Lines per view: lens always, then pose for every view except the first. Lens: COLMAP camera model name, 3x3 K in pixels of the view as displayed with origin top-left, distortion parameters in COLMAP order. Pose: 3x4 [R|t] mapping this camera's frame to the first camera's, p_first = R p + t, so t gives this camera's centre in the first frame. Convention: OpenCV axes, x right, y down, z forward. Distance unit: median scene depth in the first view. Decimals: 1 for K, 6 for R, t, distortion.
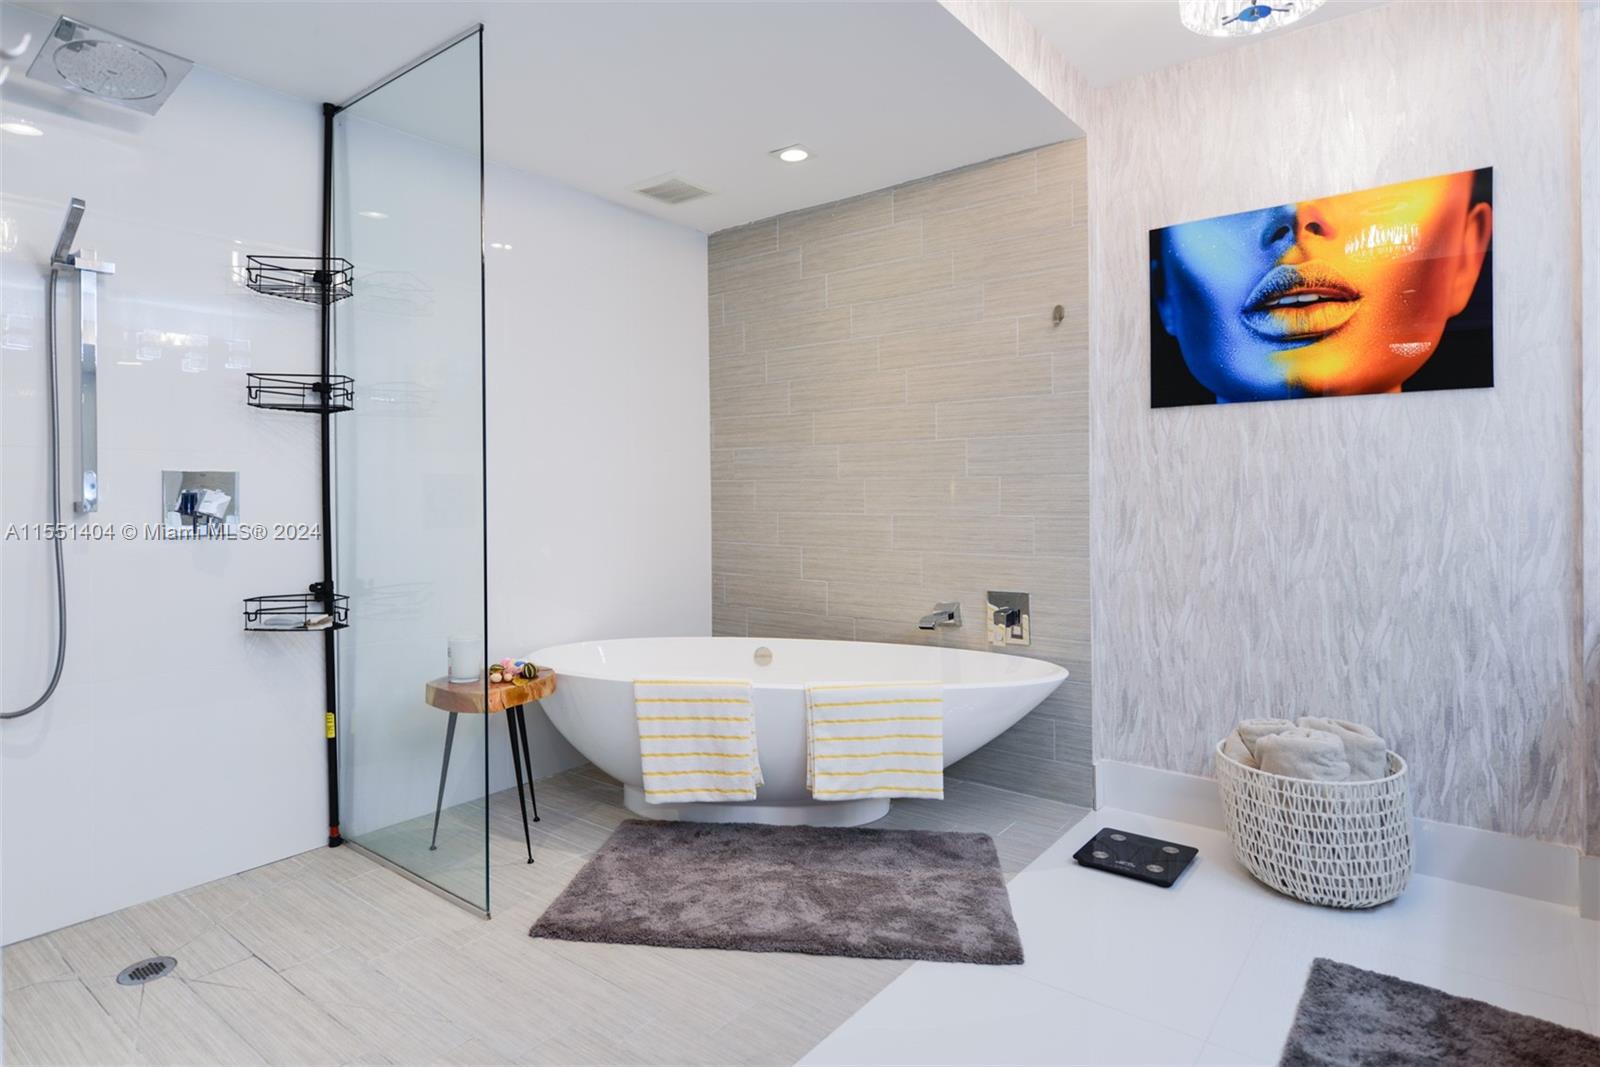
lens RADIAL K [[877.7, 0, 796.8], [0, 877.7, 490.8], [0, 0, 1]] dist [0.001886, -0.001082]
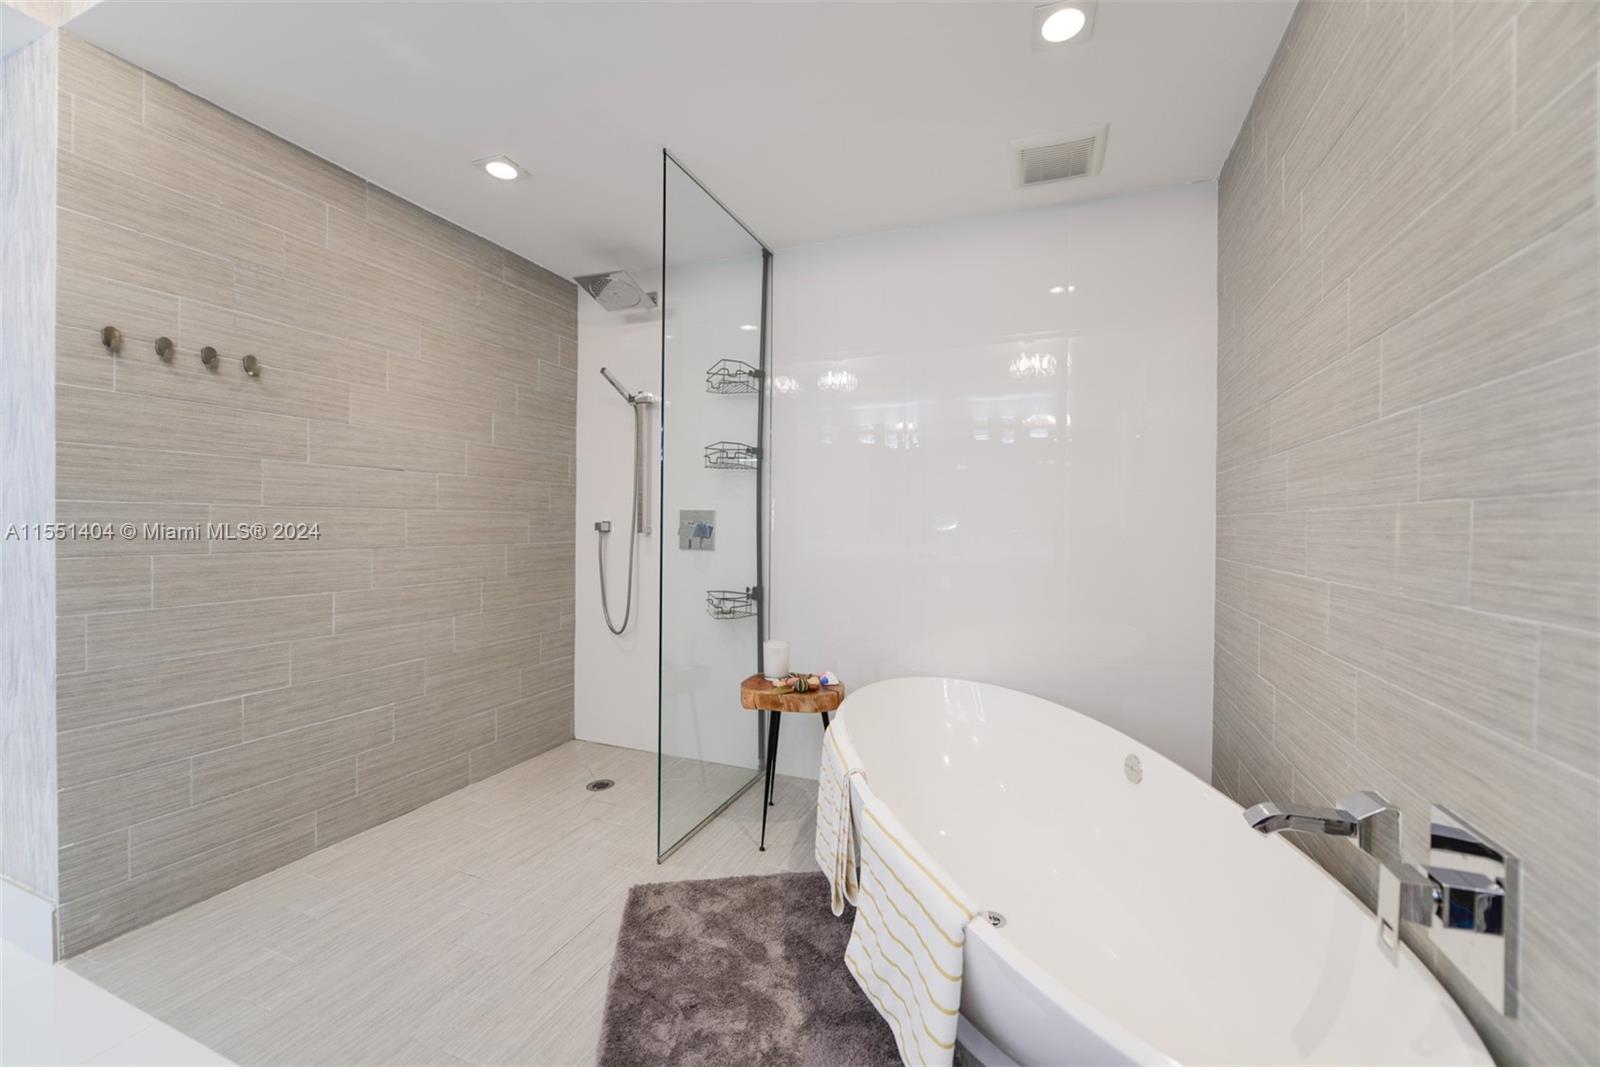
lens RADIAL K [[632.8, 0, 798.5], [0, 632.8, 528.8], [0, 0, 1]] dist [-0.000953, -0.002450]
pose [[0.273399, 0.016328, -0.961762, 0.482560], [-0.013396, 0.999824, 0.013166, -0.004874], [0.961807, 0.009285, 0.273570, 0.801094]]
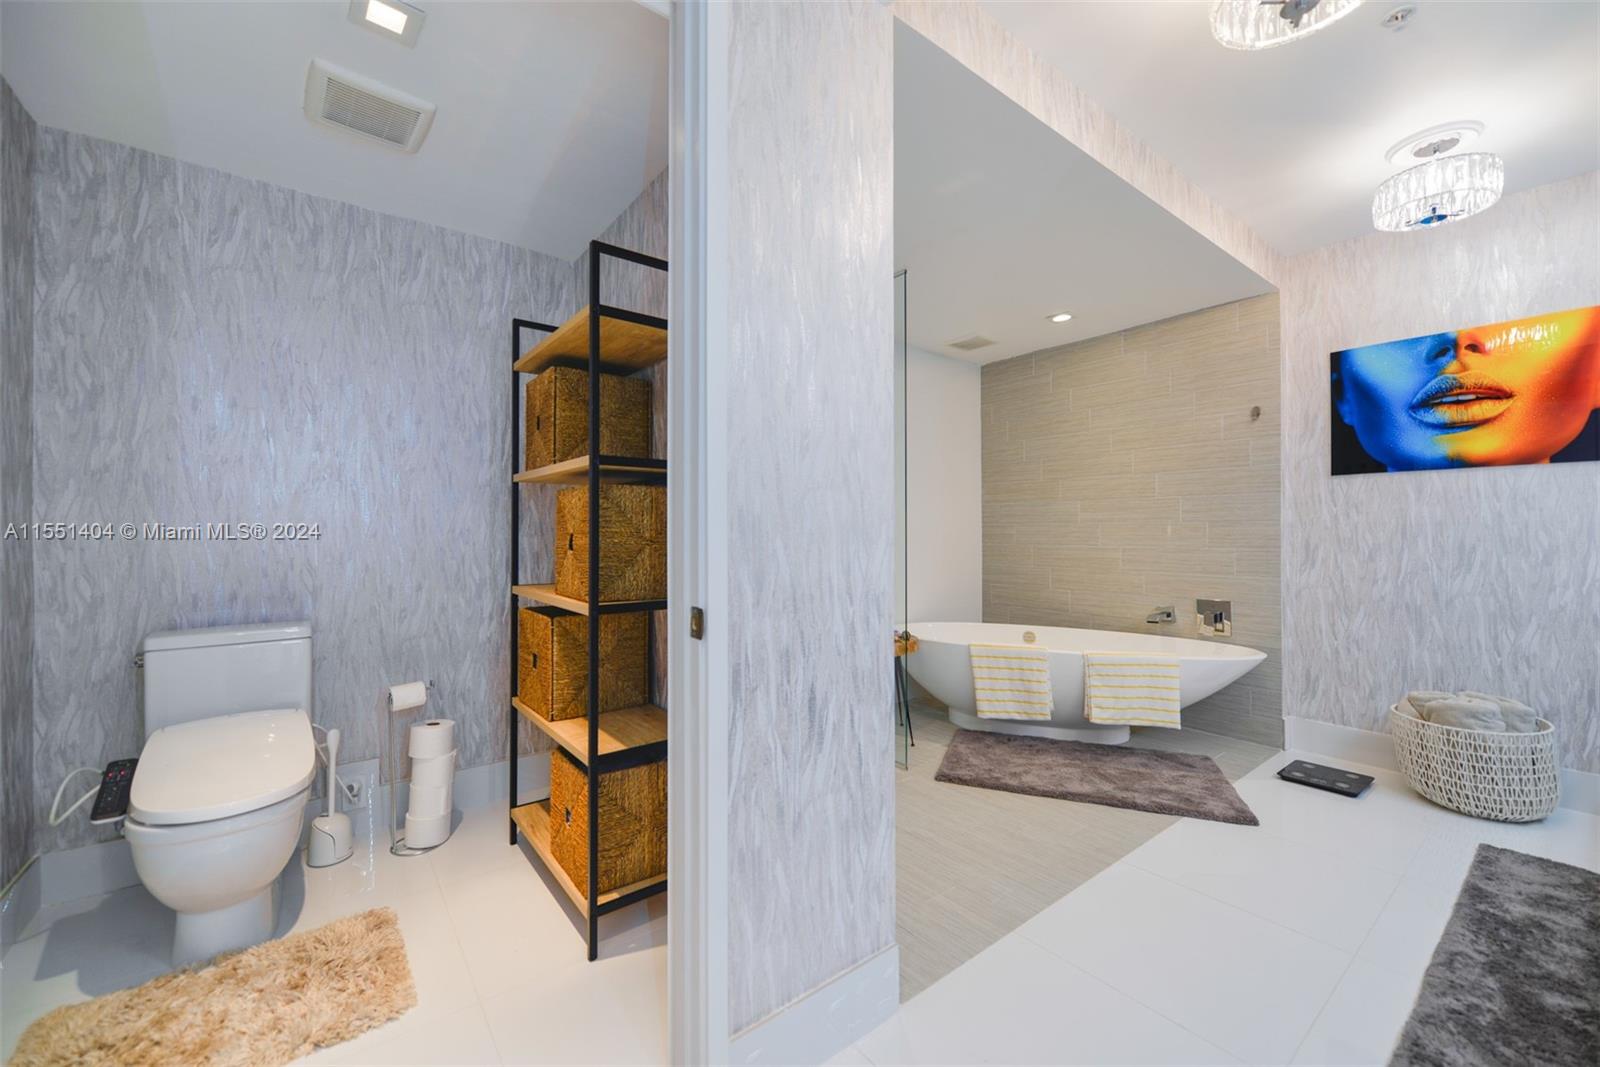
lens RADIAL K [[632.8, 0, 798.5], [0, 632.8, 528.8], [0, 0, 1]] dist [-0.000953, -0.002450]
pose [[0.967814, 0.004434, -0.251627, -0.206469], [-0.004928, 0.999987, -0.001334, -0.000407], [0.251618, 0.002531, 0.967823, -0.256690]]
